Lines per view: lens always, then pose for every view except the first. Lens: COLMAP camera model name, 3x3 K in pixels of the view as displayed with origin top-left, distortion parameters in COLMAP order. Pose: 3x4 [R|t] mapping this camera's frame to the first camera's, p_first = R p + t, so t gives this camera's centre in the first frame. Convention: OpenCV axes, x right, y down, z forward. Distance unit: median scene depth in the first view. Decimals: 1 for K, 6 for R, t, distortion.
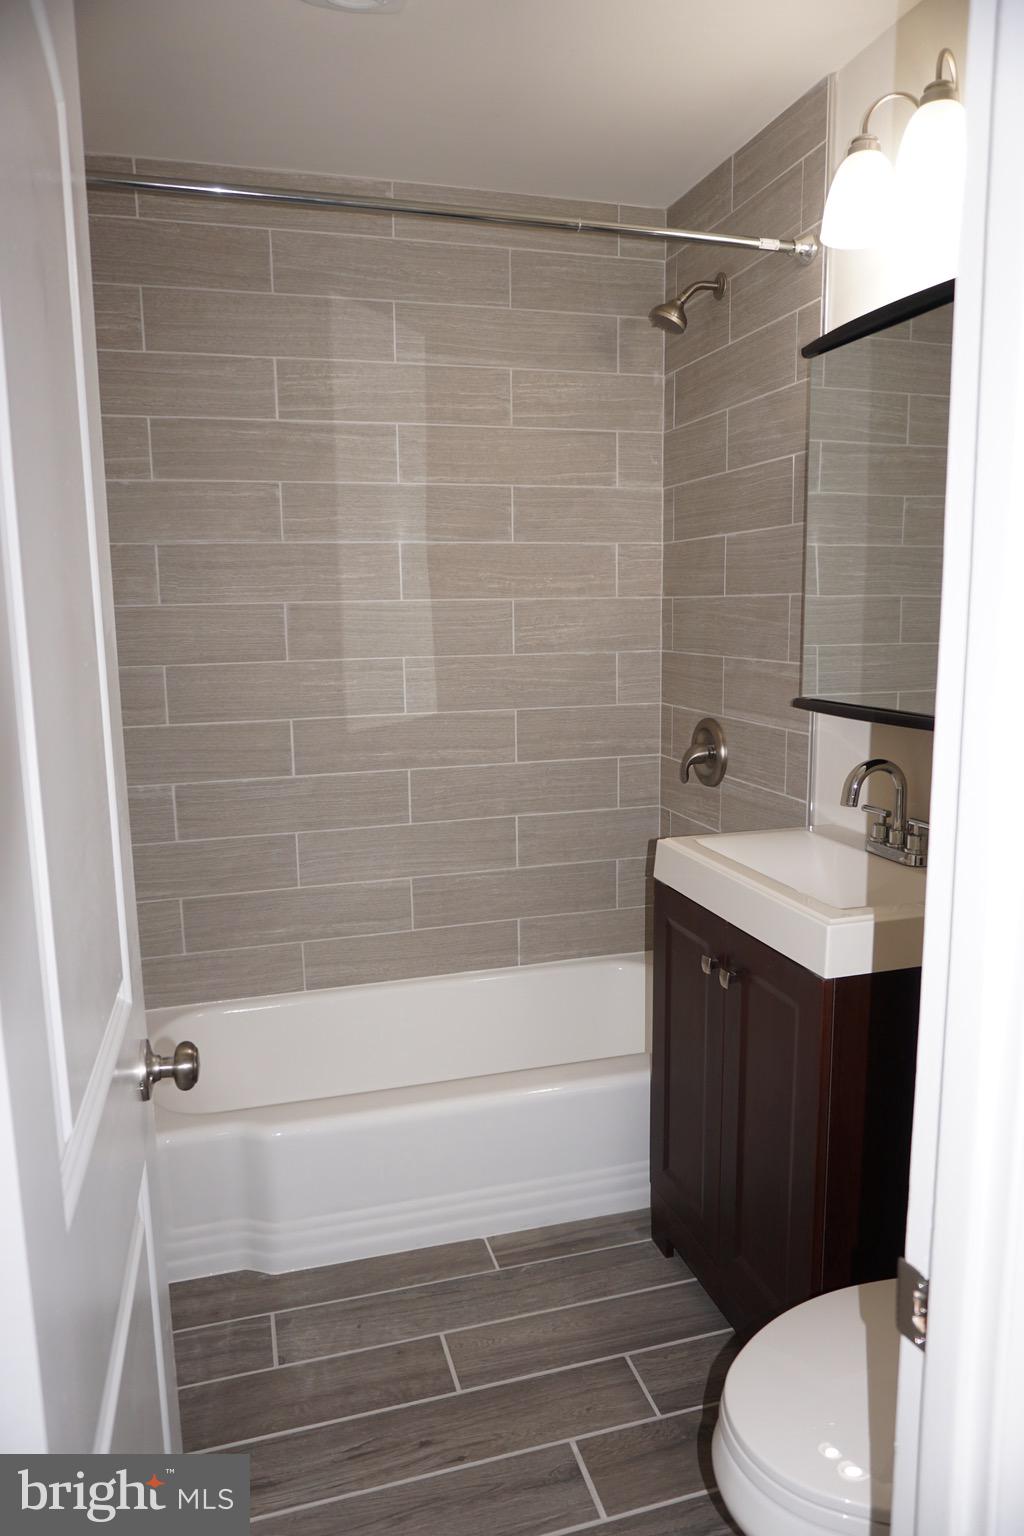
lens RADIAL K [[1019.7, 0, 512.0], [0, 1019.7, 768.0], [0, 0, 1]] dist [-0.053193, 0.043032]
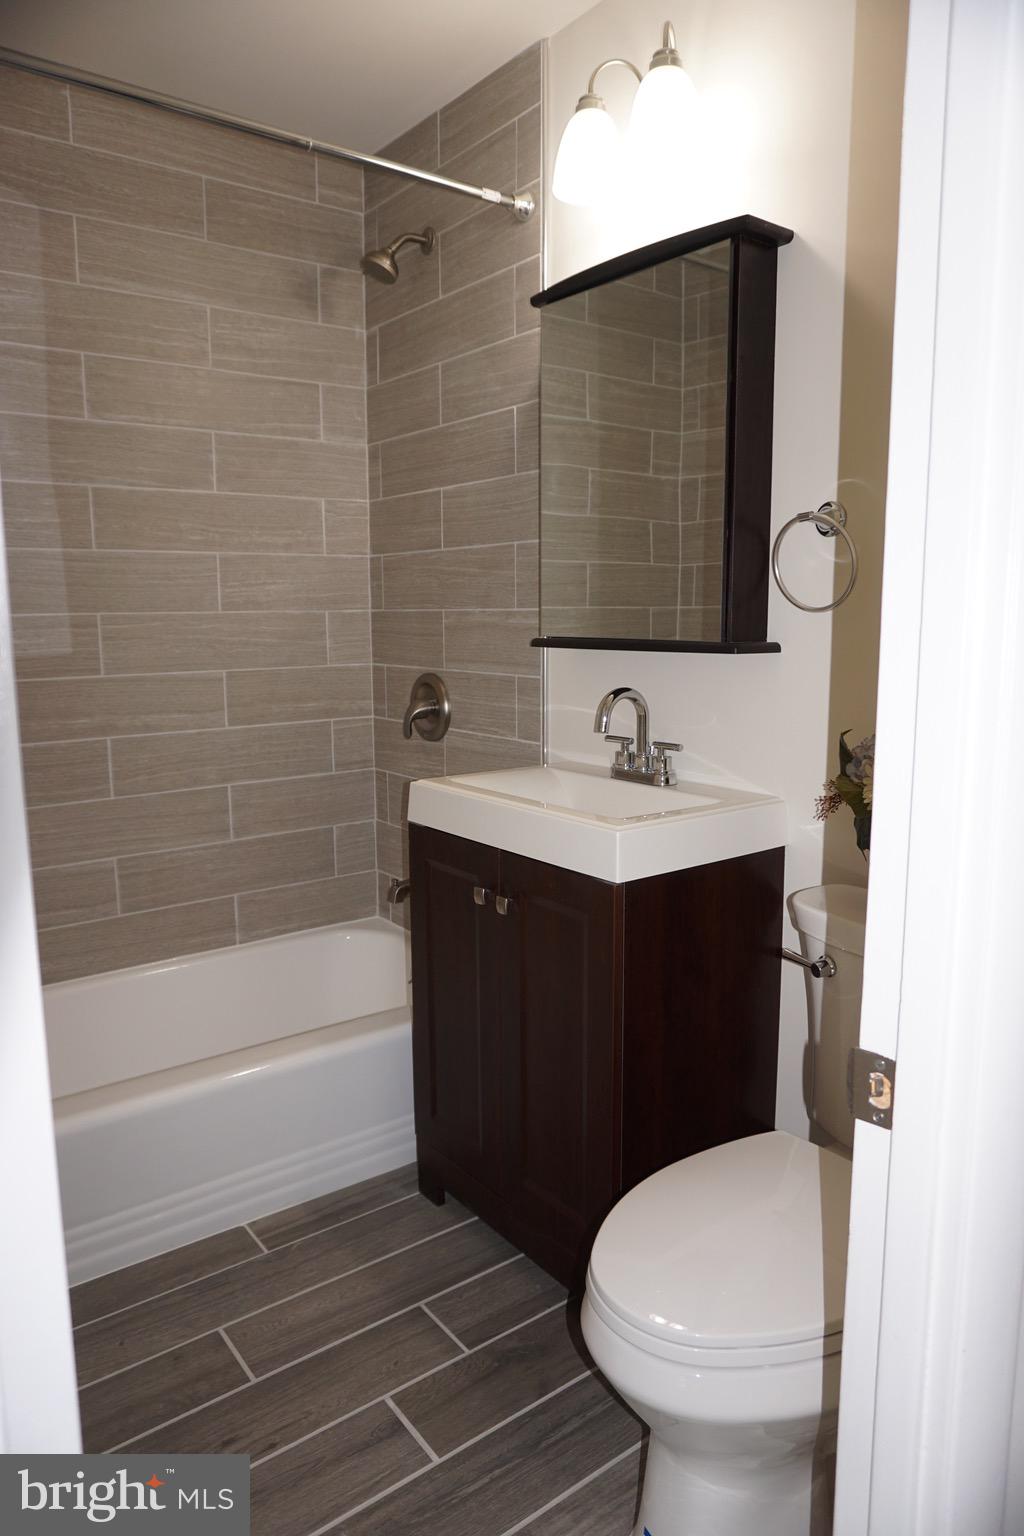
lens RADIAL K [[1019.7, 0, 512.0], [0, 1019.7, 768.0], [0, 0, 1]] dist [-0.053193, 0.043032]
pose [[0.936802, -0.047727, 0.346589, -0.087041], [0.049349, 0.998773, 0.004148, 0.047054], [-0.346362, 0.013218, 0.938008, 0.032791]]
